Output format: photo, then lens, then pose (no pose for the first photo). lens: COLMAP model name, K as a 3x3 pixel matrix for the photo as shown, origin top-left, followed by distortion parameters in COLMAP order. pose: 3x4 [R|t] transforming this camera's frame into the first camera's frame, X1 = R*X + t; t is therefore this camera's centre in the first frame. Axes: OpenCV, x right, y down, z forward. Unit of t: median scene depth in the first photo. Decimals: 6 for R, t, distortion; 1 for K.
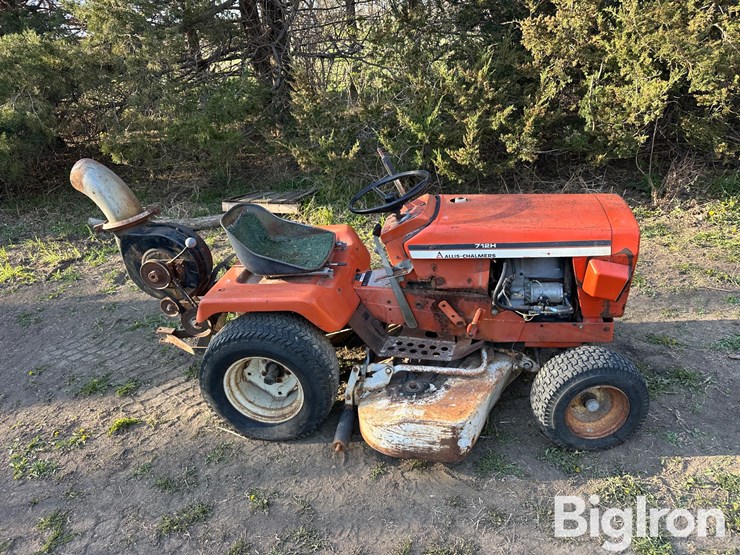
lens RADIAL K [[527.3, 0, 364.4], [0, 527.3, 270.3], [0, 0, 1]] dist [0.039686, -0.058742]
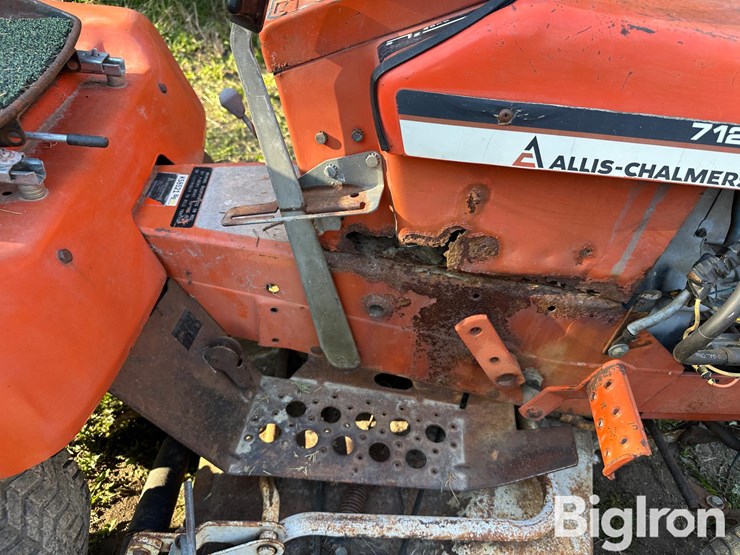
lens RADIAL K [[527.3, 0, 376.8], [0, 527.3, 272.8], [0, 0, 1]] dist [0.039686, -0.058742]
pose [[0.943247, 0.019368, 0.331525, 0.004199], [-0.101109, 0.967653, 0.231140, -0.022500], [-0.316325, -0.251542, 0.914694, 0.721425]]
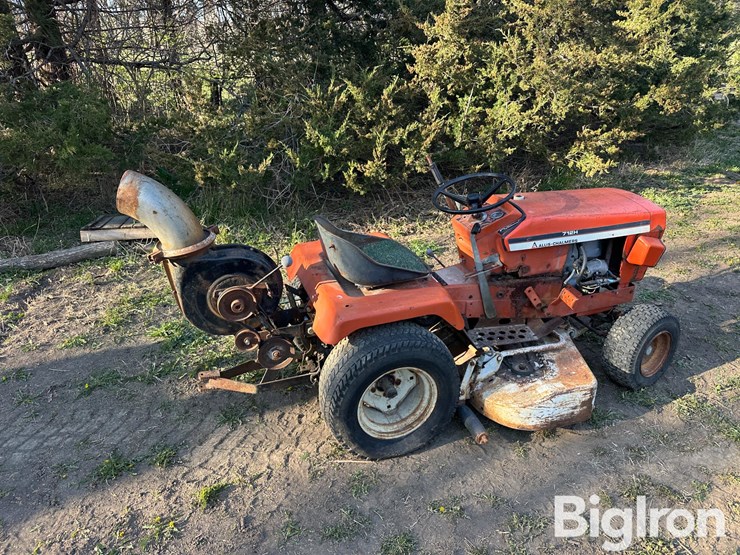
lens RADIAL K [[527.3, 0, 366.5], [0, 527.3, 273.2], [0, 0, 1]] dist [0.039686, -0.058742]
pose [[0.870415, -0.114039, 0.478930, -0.648735], [0.131045, 0.991374, -0.002104, -0.012997], [-0.474559, 0.064593, 0.877851, 0.164652]]
